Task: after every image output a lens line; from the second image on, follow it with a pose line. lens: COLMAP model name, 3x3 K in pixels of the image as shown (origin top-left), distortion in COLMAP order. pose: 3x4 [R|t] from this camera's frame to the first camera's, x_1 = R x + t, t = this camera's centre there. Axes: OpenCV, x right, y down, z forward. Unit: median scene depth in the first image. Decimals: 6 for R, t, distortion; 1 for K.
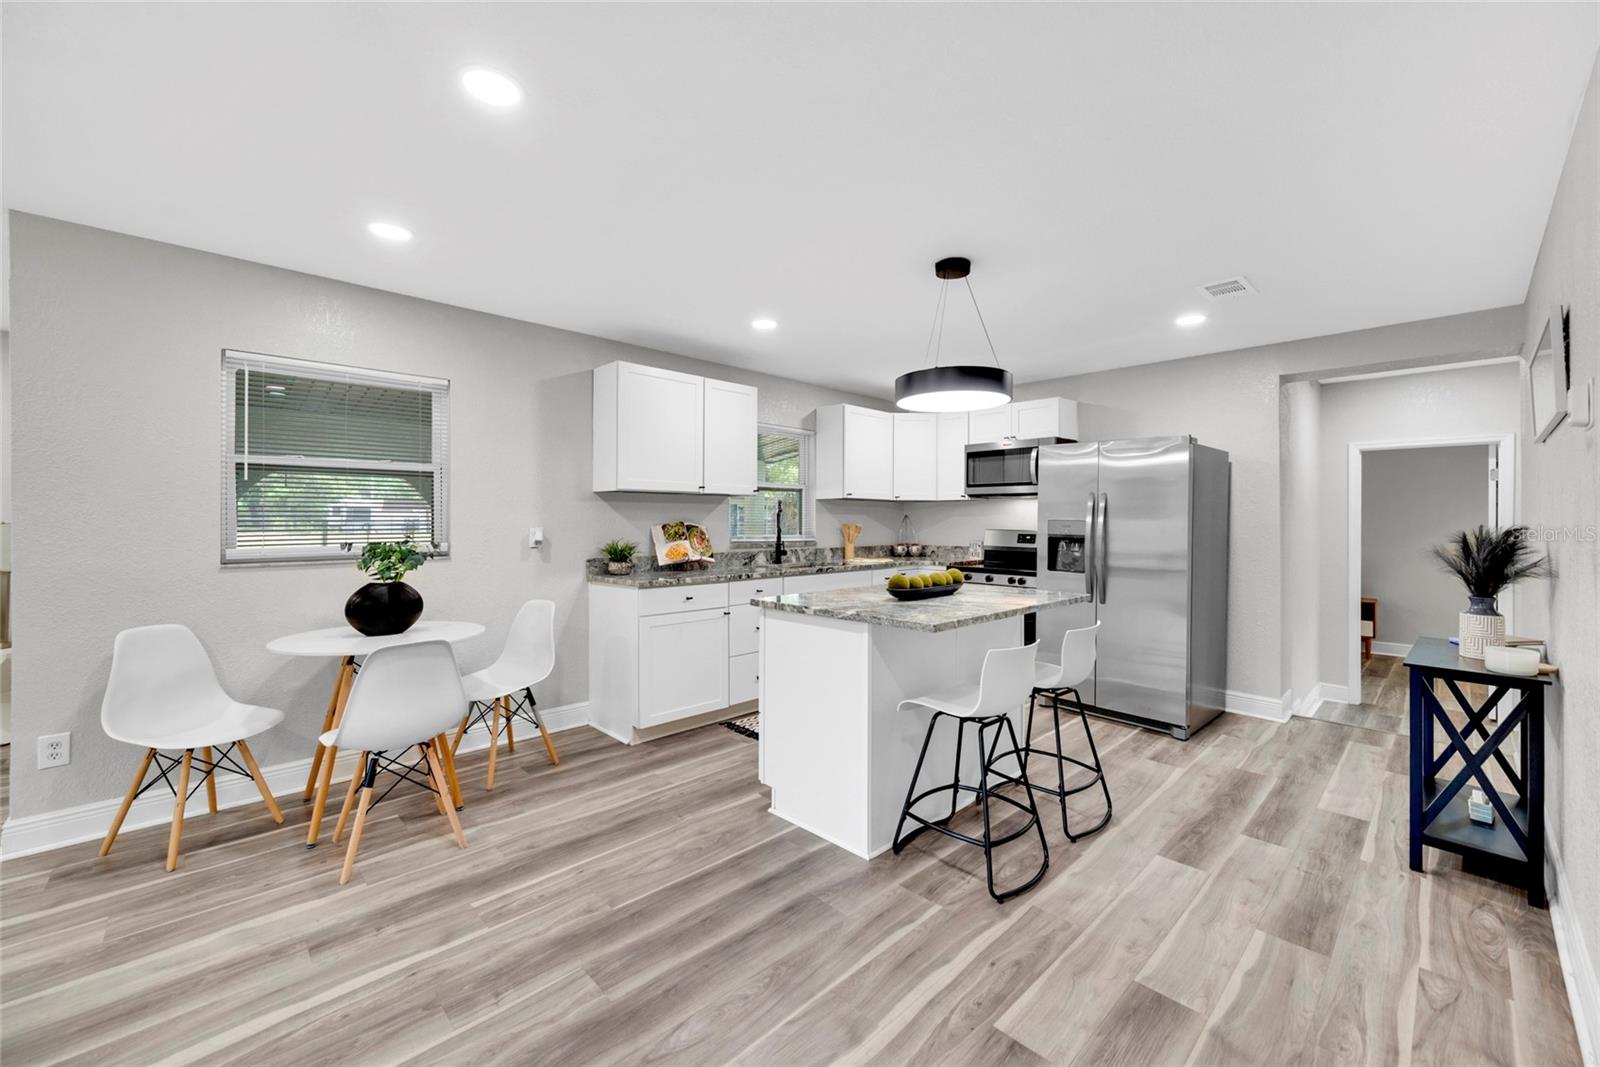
lens RADIAL K [[638.8, 0, 806.6], [0, 638.8, 526.2], [0, 0, 1]] dist [0.000032, -0.000405]
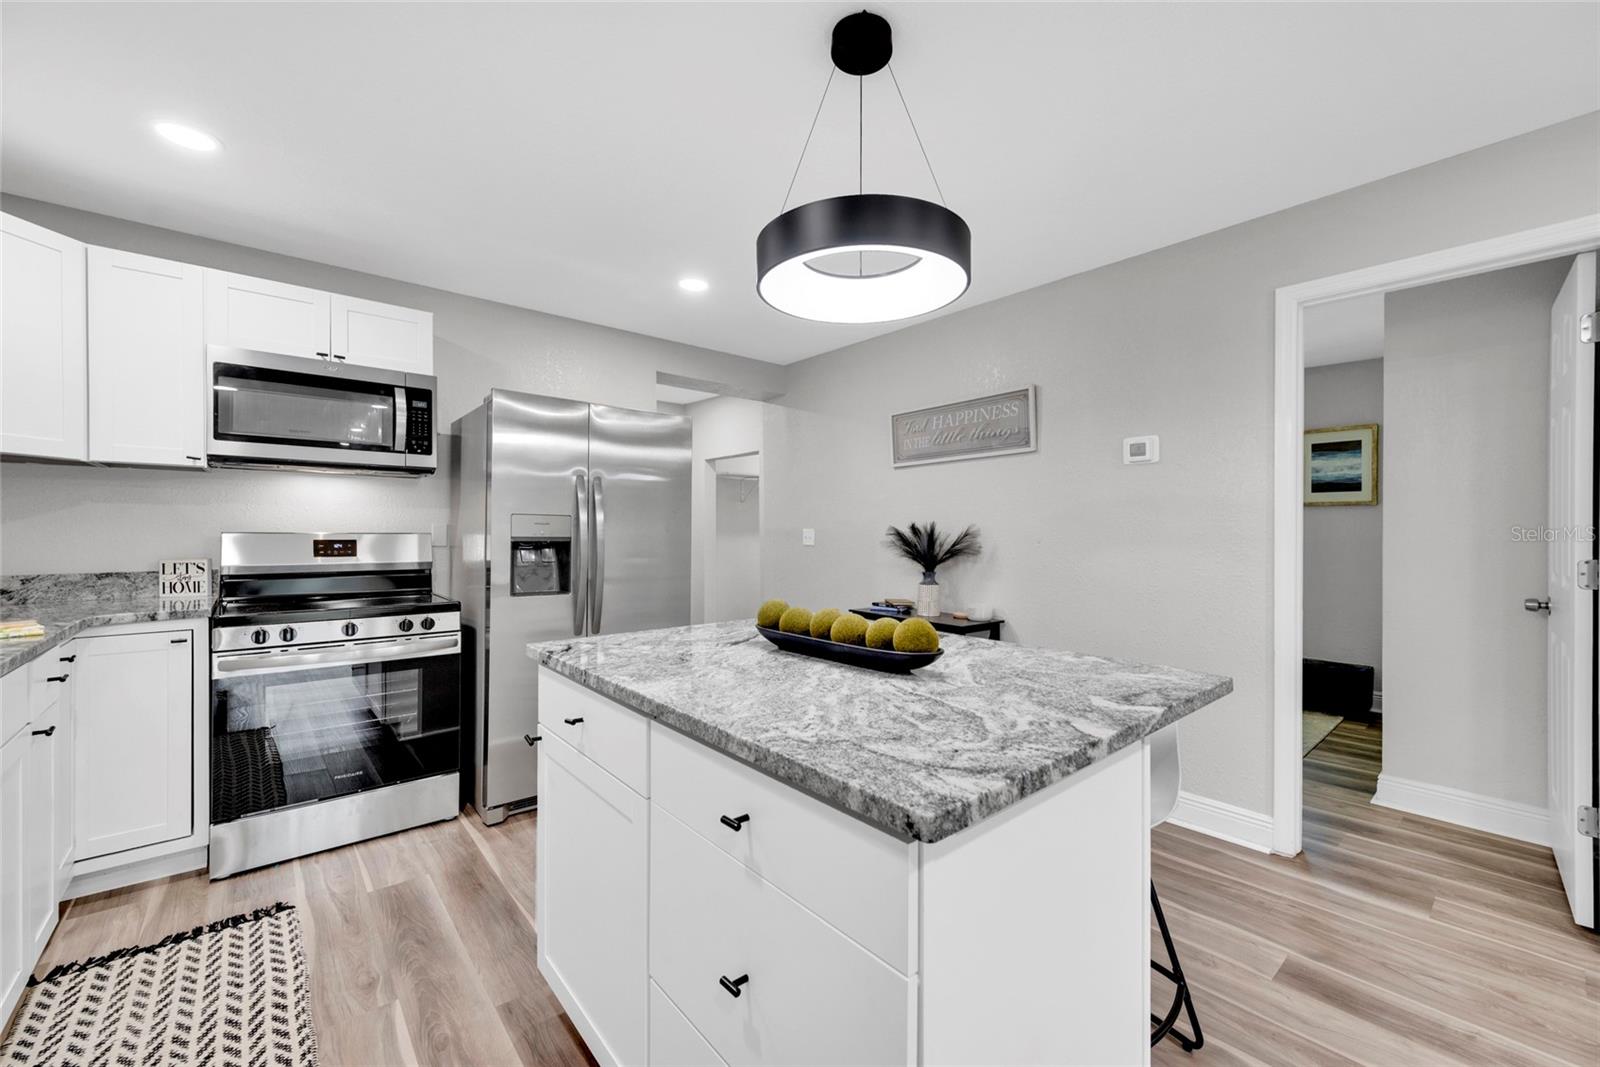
lens RADIAL K [[638.8, 0, 795.3], [0, 638.8, 537.2], [0, 0, 1]] dist [0.000032, -0.000405]
pose [[0.067180, -0.013524, 0.997649, -0.225816], [0.004908, 0.999901, 0.013224, 0.005929], [-0.997729, 0.004009, 0.067240, 0.741054]]
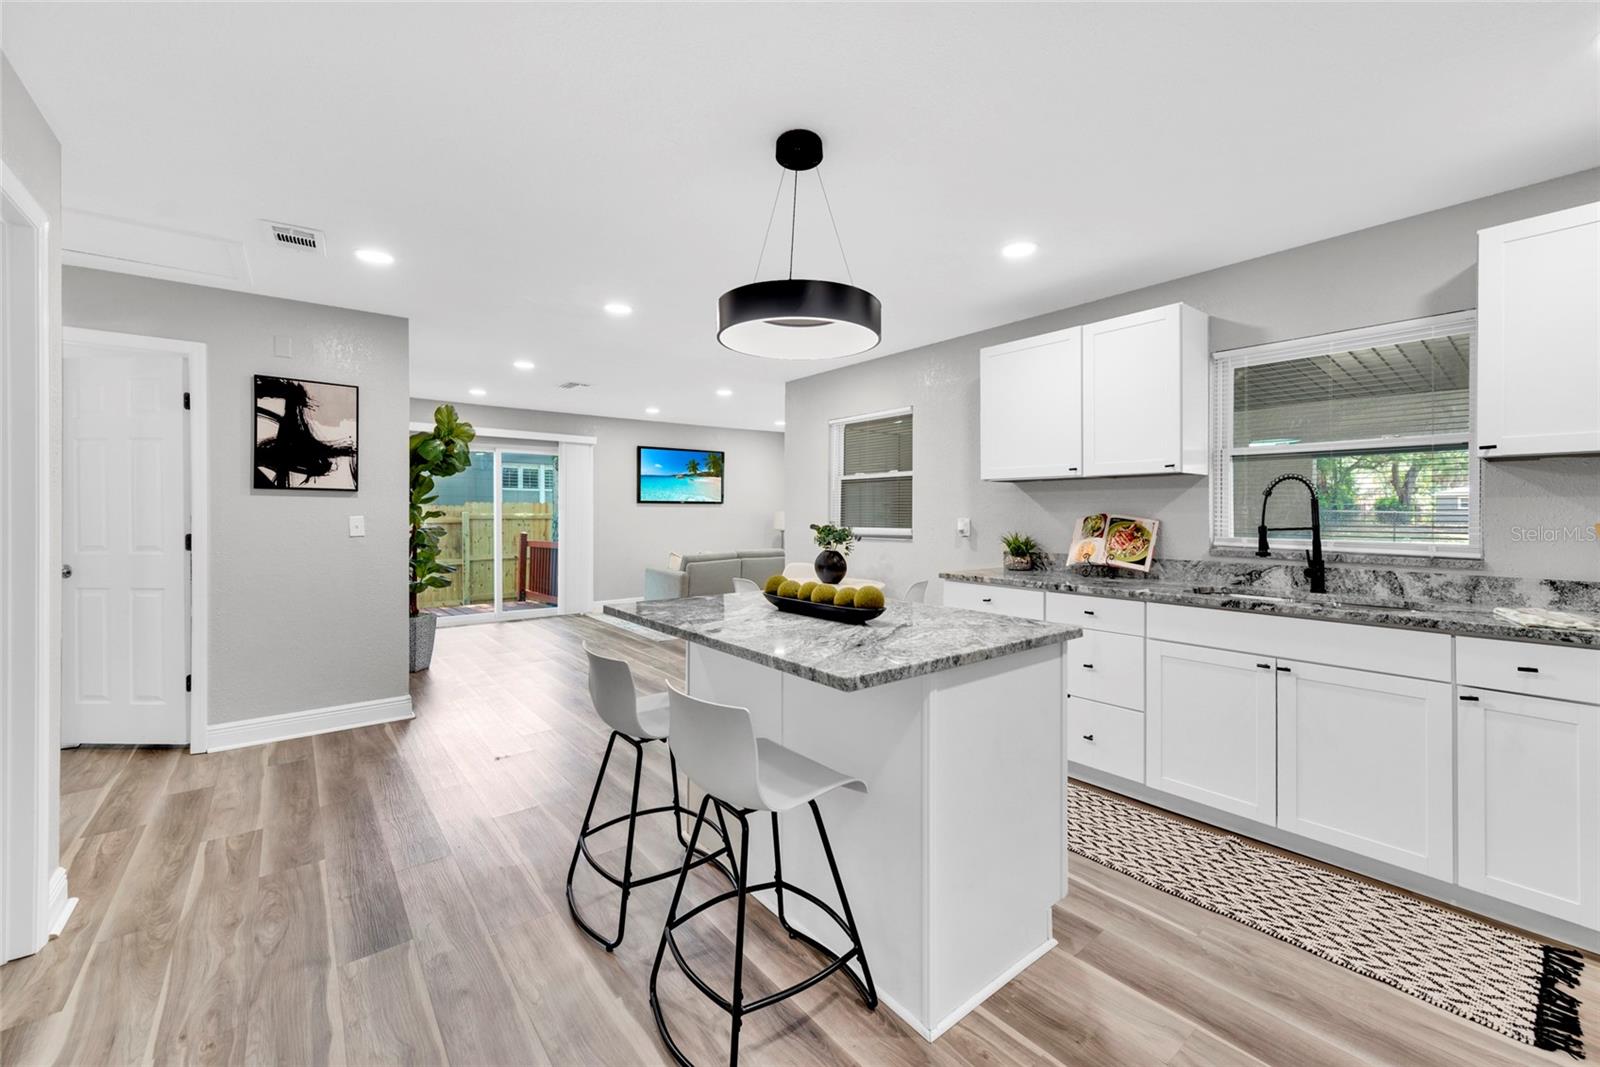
lens RADIAL K [[638.8, 0, 795.0], [0, 638.8, 520.2], [0, 0, 1]] dist [0.000032, -0.000405]
pose [[-0.100380, 0.010241, -0.994896, 0.669563], [-0.010198, 0.999884, 0.011321, -0.004386], [0.994897, 0.011282, -0.100264, 0.772460]]
